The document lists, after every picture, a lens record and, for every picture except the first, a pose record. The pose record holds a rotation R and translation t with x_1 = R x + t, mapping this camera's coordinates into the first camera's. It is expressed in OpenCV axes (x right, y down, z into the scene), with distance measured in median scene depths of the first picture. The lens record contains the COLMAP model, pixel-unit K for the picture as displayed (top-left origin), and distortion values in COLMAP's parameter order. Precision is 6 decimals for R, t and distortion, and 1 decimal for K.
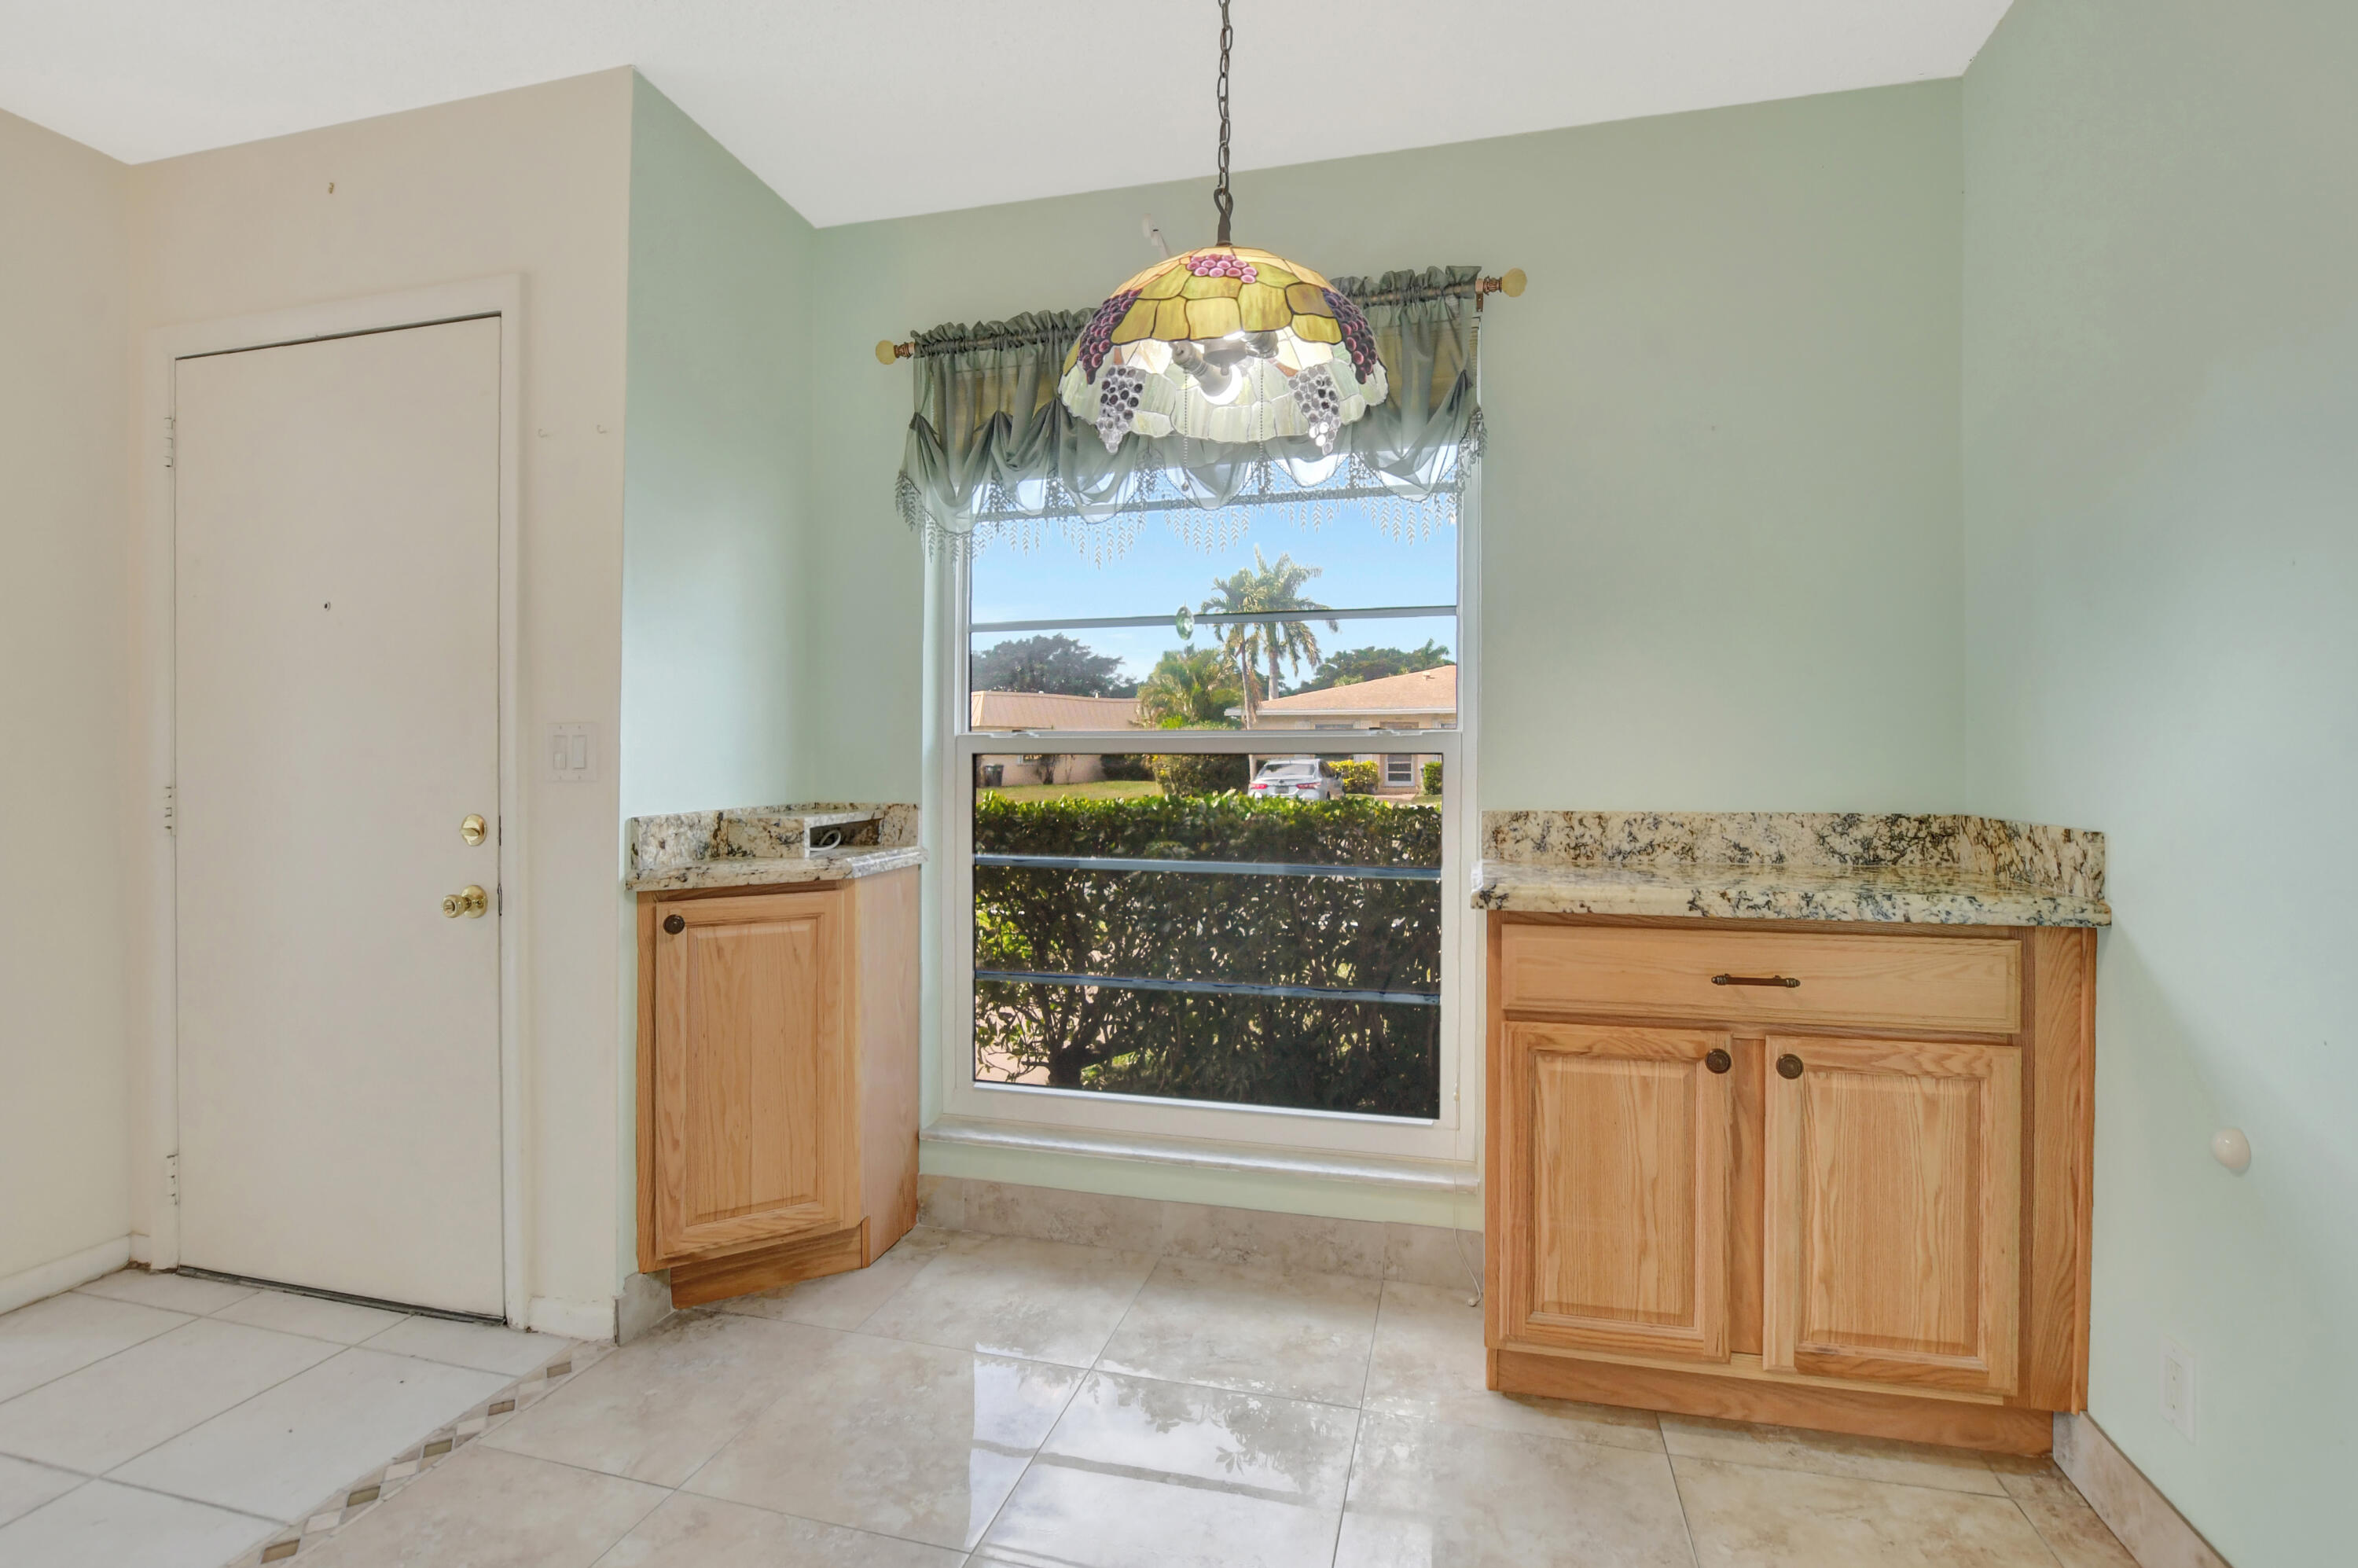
lens RADIAL K [[1074.8, 0, 1212.6], [0, 1074.8, 756.8], [0, 0, 1]] dist [-0.031059, 0.004195]
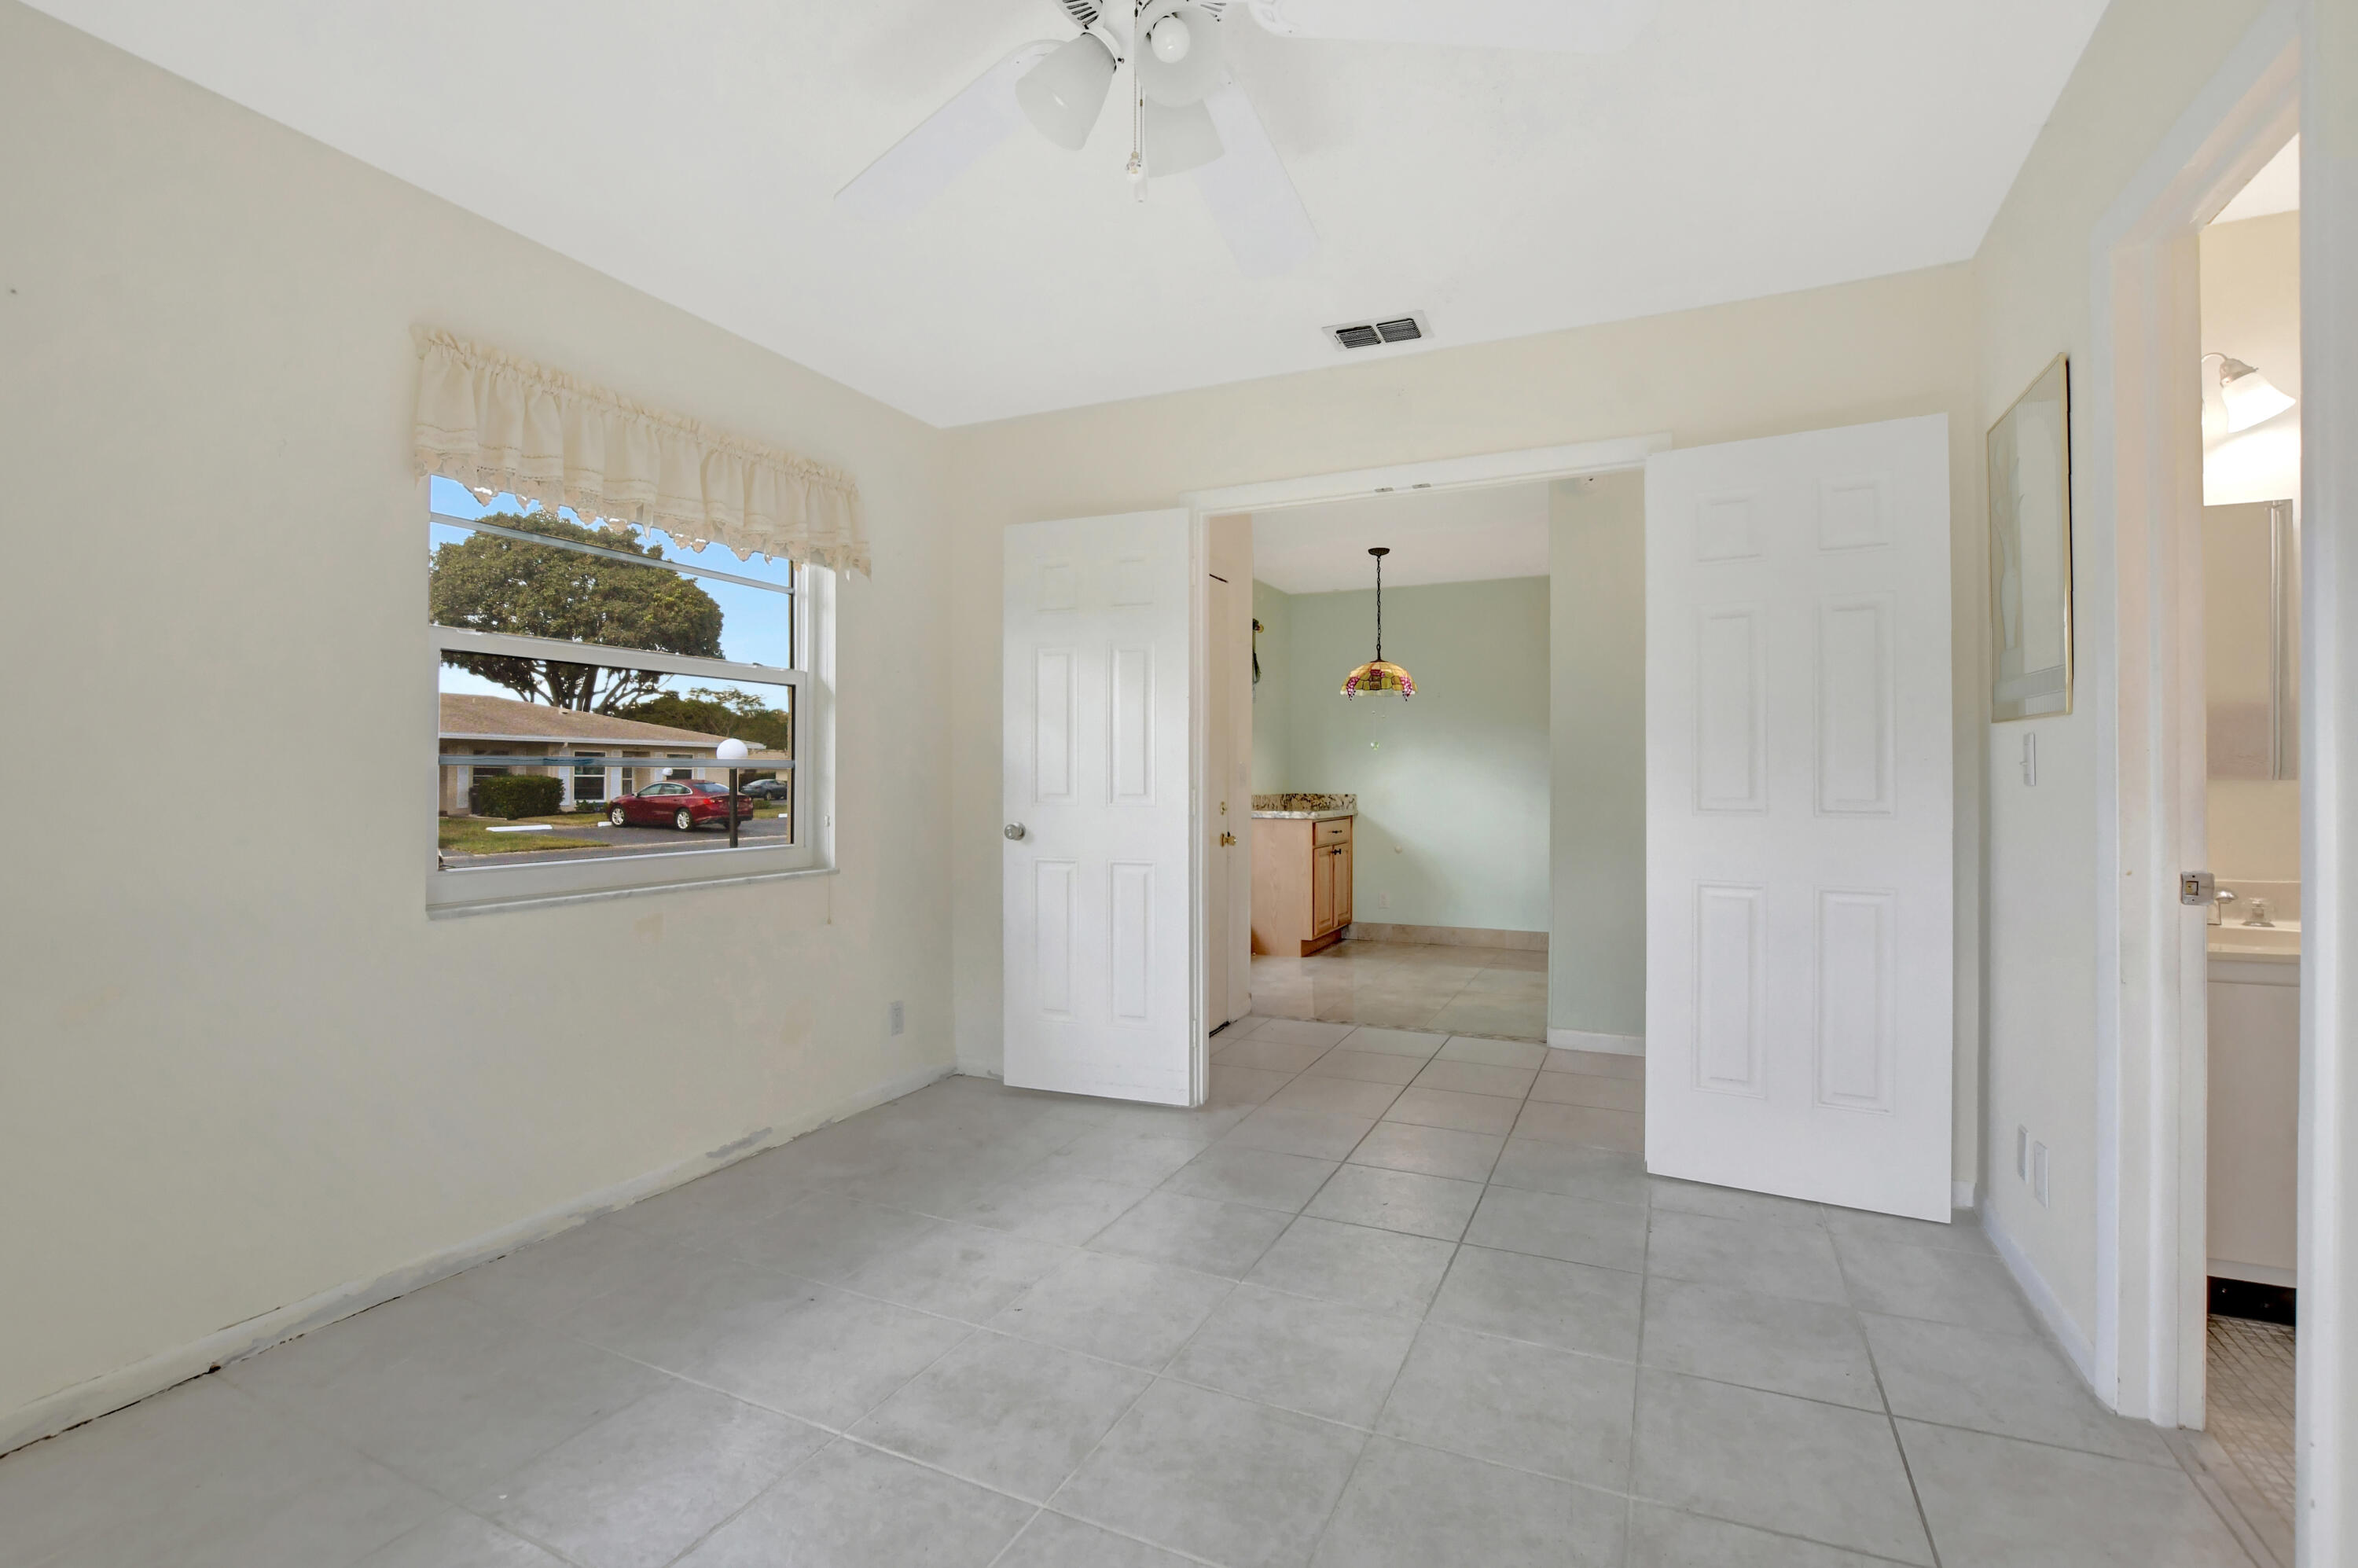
lens RADIAL K [[1074.8, 0, 1156.4], [0, 1074.8, 788.1], [0, 0, 1]] dist [-0.031059, 0.004195]
pose [[0.197471, -0.003646, 0.980302, -3.544469], [-0.001122, 0.999992, 0.003945, 0.023378], [-0.980308, -0.001879, 0.197466, 0.819316]]
